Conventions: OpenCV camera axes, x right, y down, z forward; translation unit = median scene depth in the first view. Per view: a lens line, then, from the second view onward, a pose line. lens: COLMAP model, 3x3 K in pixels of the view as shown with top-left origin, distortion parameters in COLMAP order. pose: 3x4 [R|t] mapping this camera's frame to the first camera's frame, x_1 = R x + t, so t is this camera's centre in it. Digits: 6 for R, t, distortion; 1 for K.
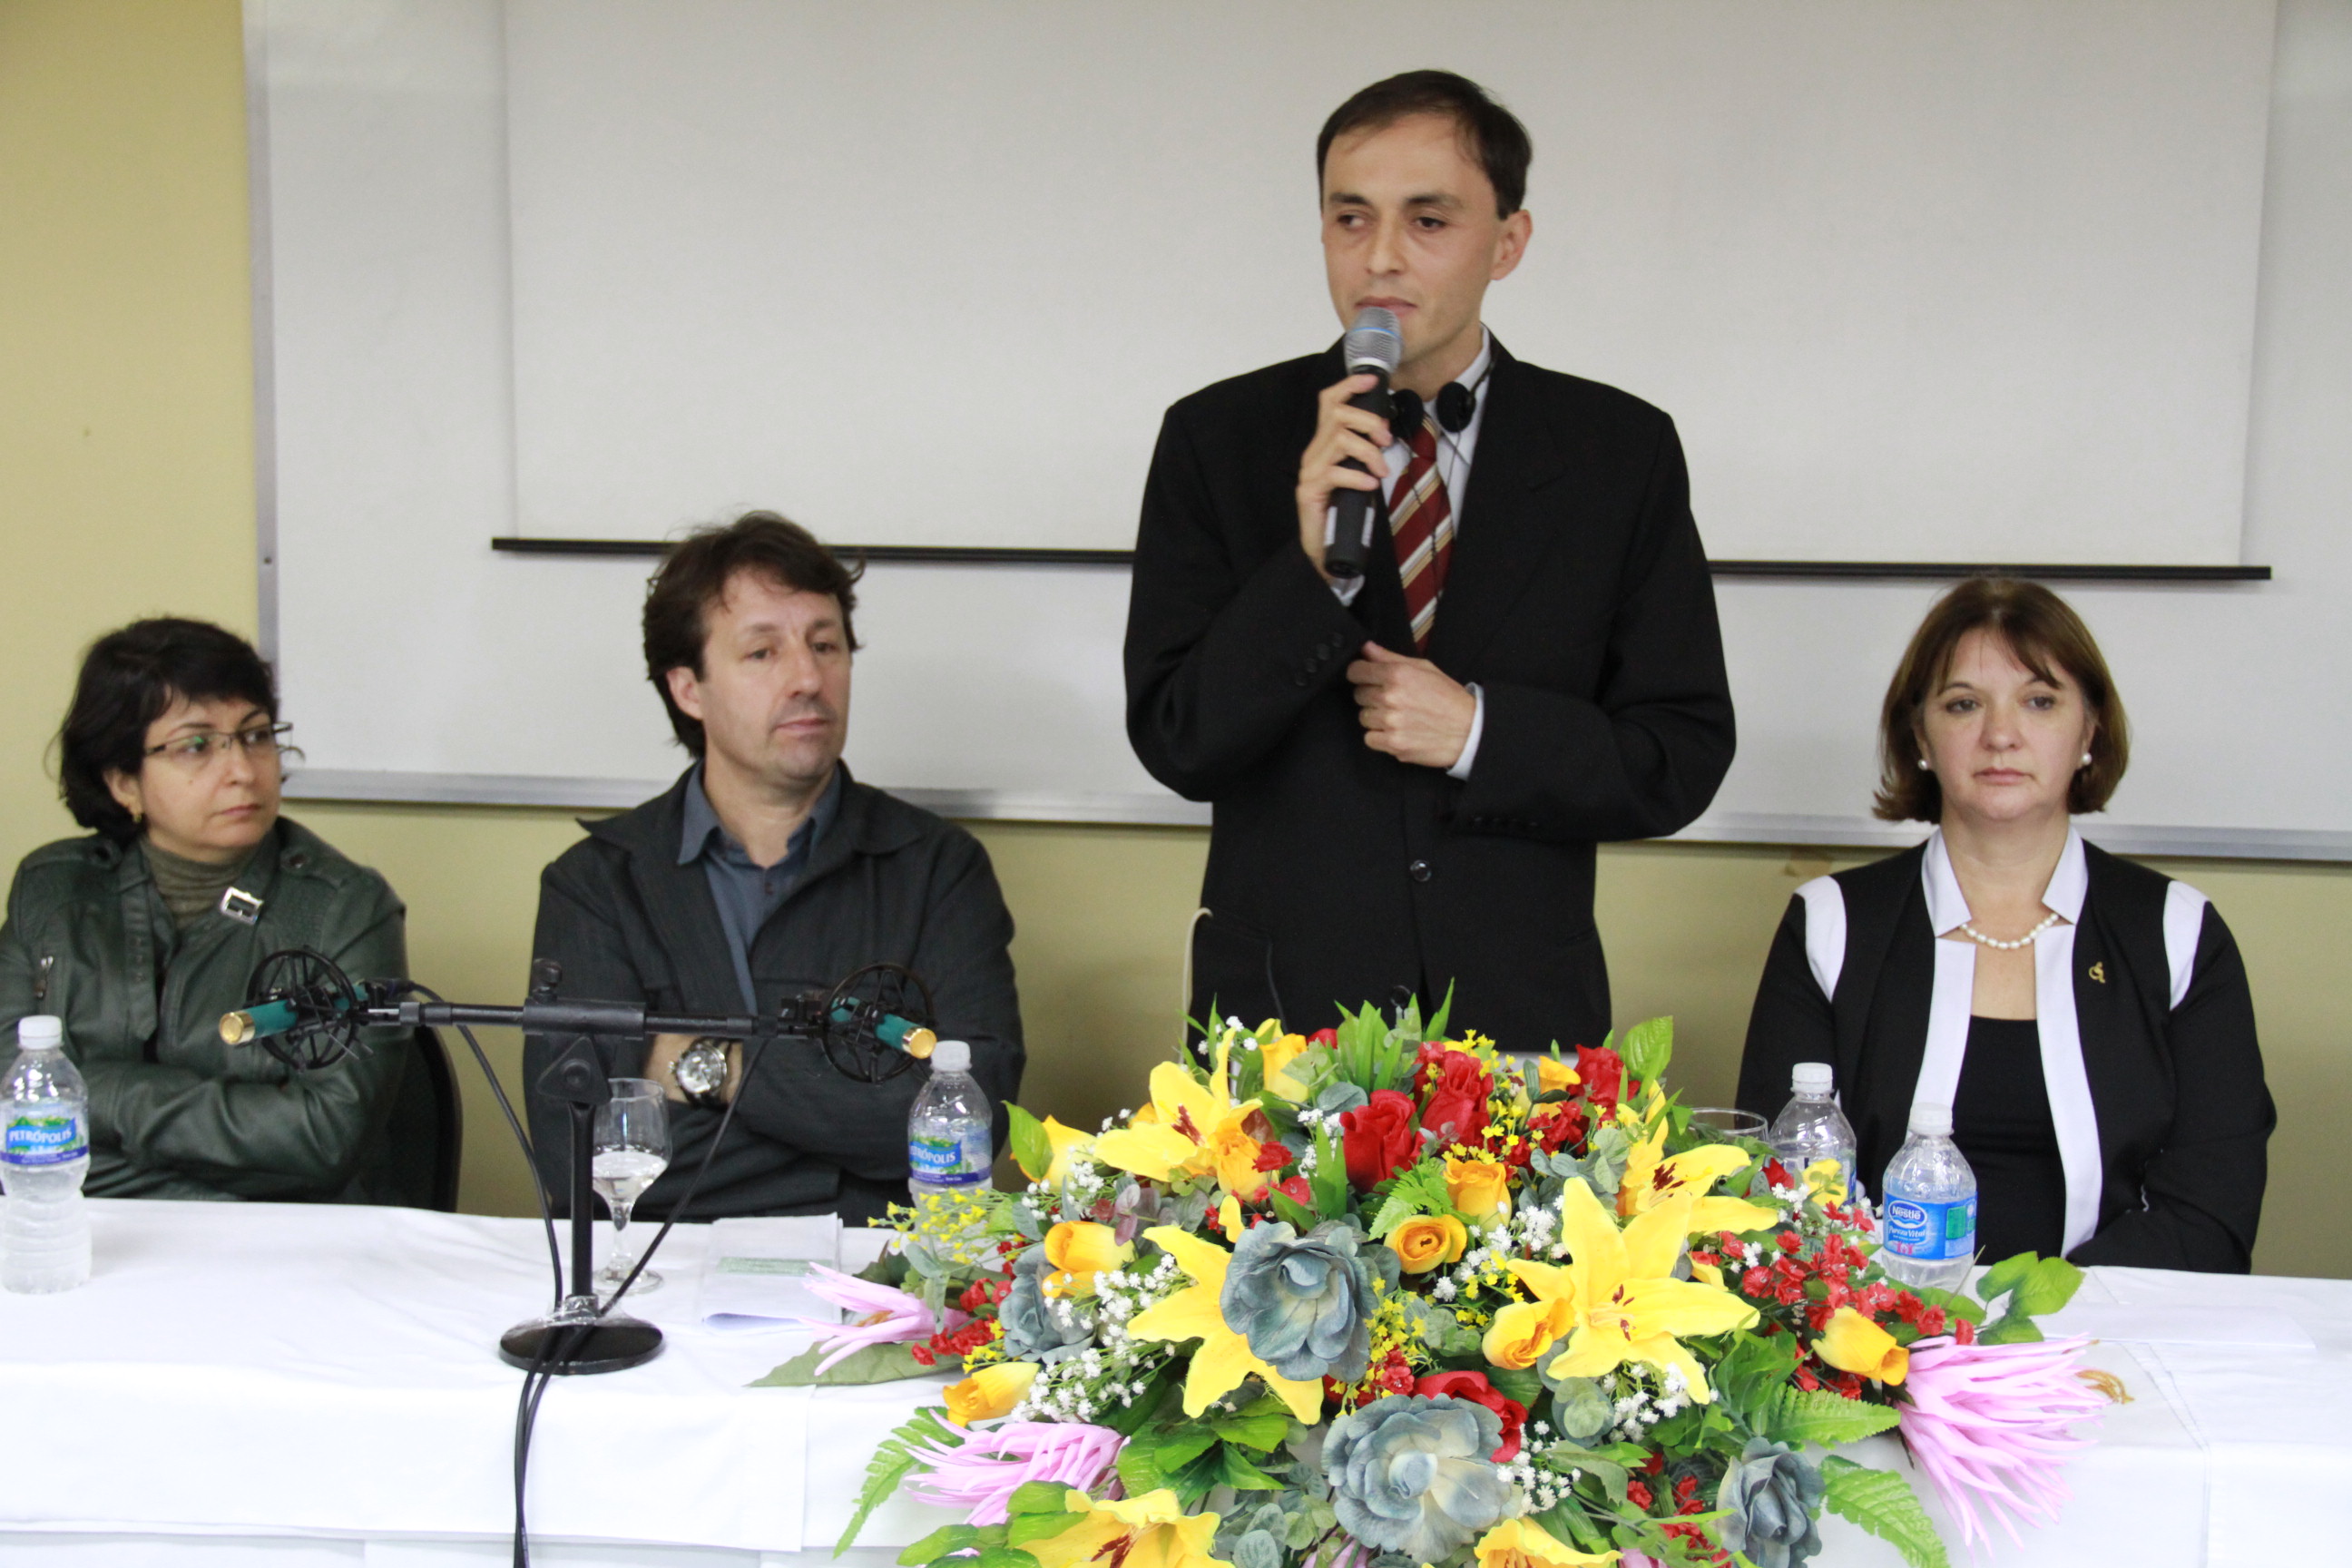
lens RADIAL K [[3321.8, 0, 1189.4], [0, 3321.8, 779.9], [0, 0, 1]] dist [0.230787, 0.000000]
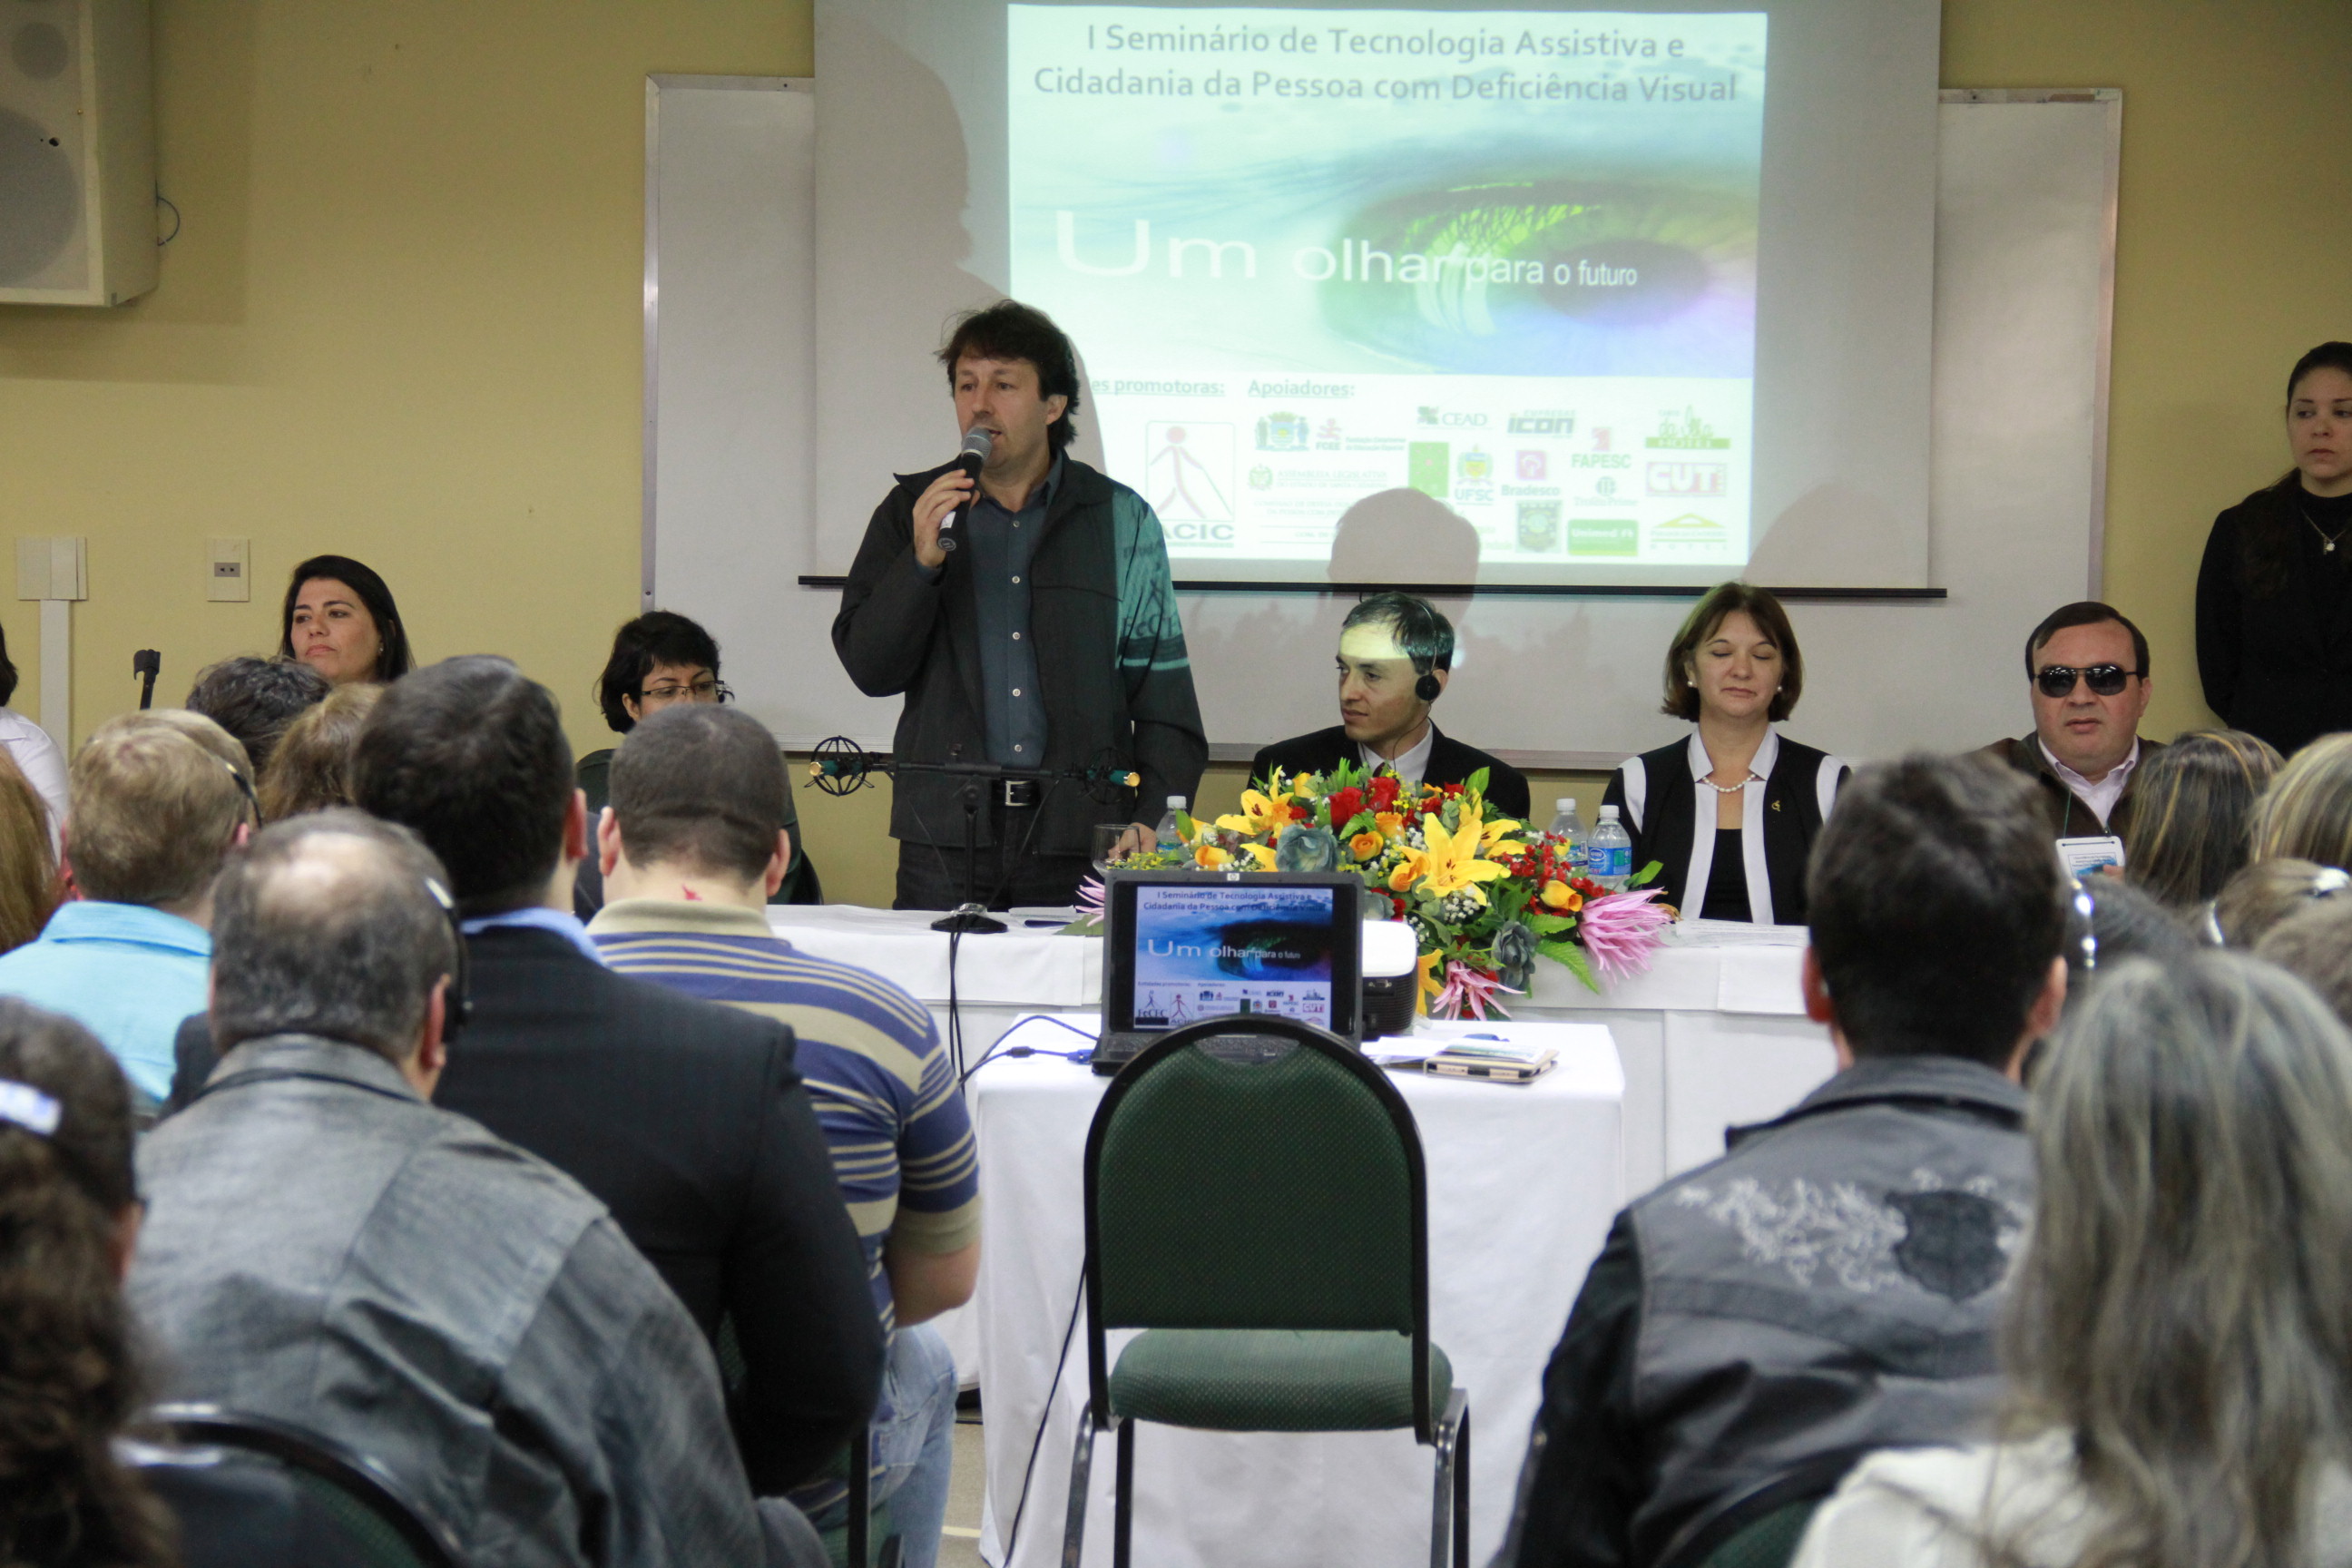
lens RADIAL K [[6364.7, 0, 1173.1], [0, 6364.7, 785.7], [0, 0, 1]] dist [0.623919, 0.000000]
pose [[0.999970, -0.006427, -0.004218, -0.036946], [0.006094, 0.997195, -0.074602, 0.379899], [0.004686, 0.074574, 0.997204, -2.993516]]
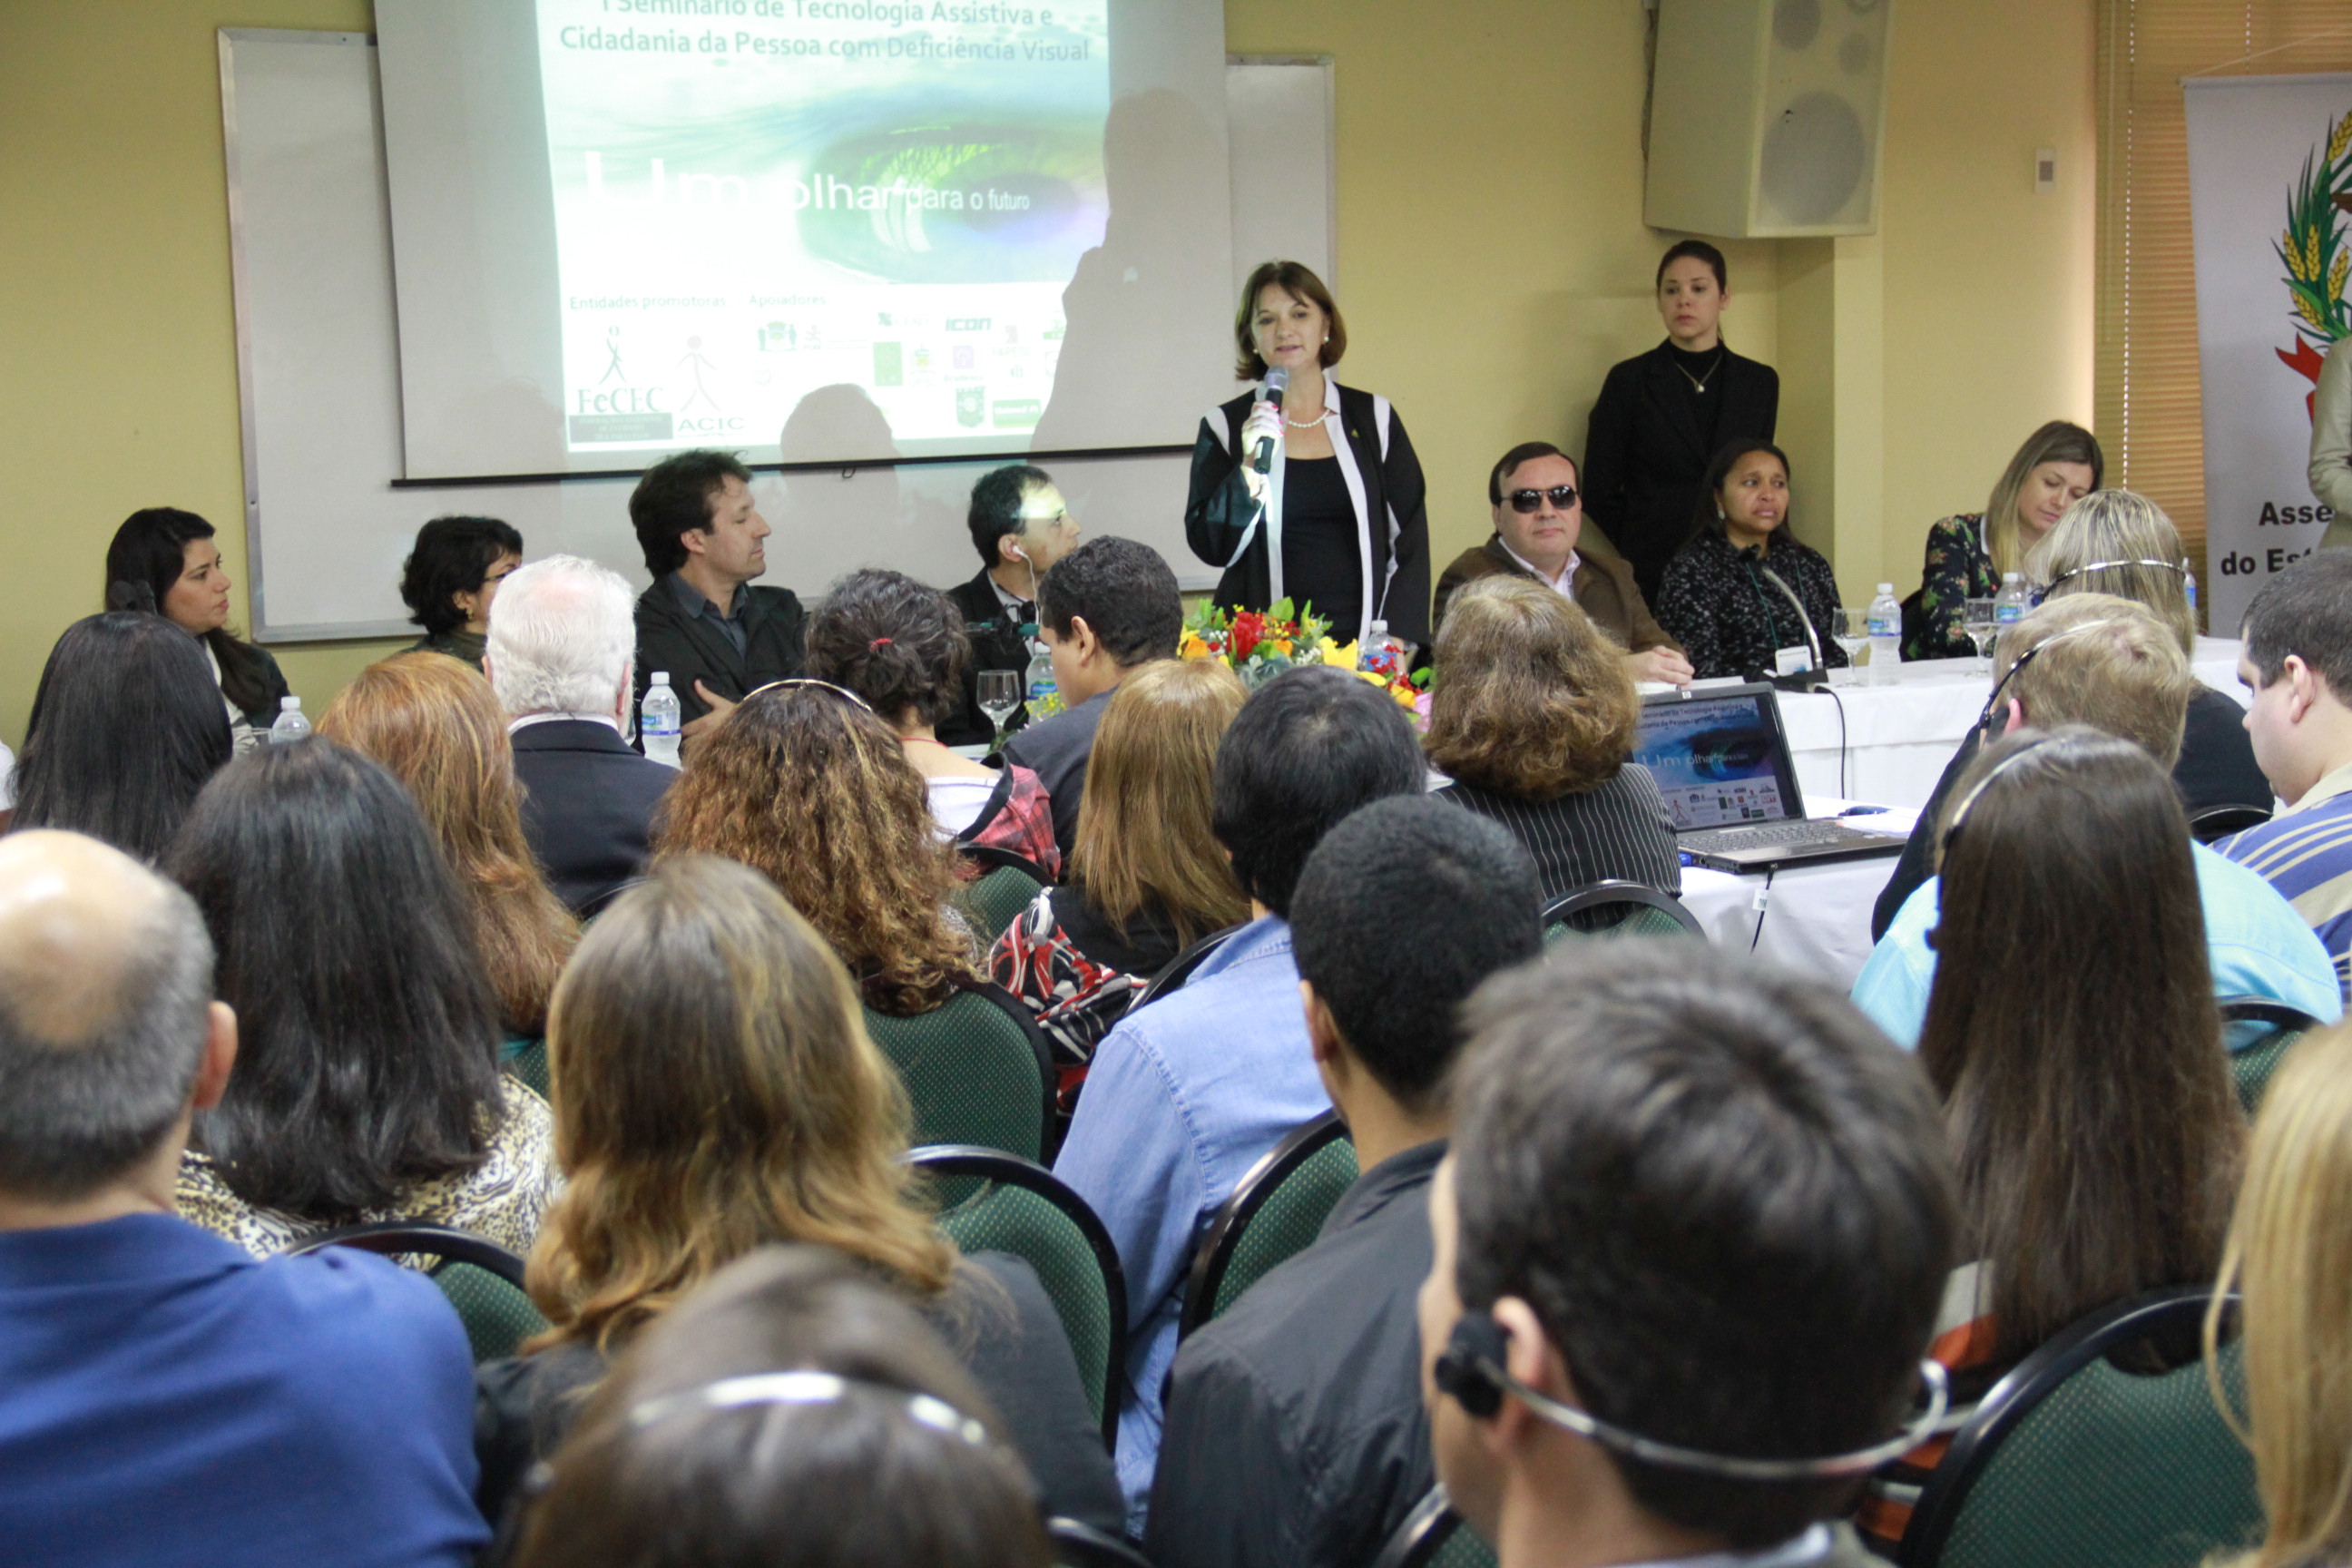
lens RADIAL K [[4052.2, 0, 1167.9], [0, 4052.2, 771.8], [0, 0, 1]] dist [0.280895, 0.000000]
pose [[0.822484, -0.104892, 0.559033, -1.706799], [0.118417, 0.992891, 0.012076, 0.153299], [-0.556325, 0.056267, 0.829057, -1.509954]]
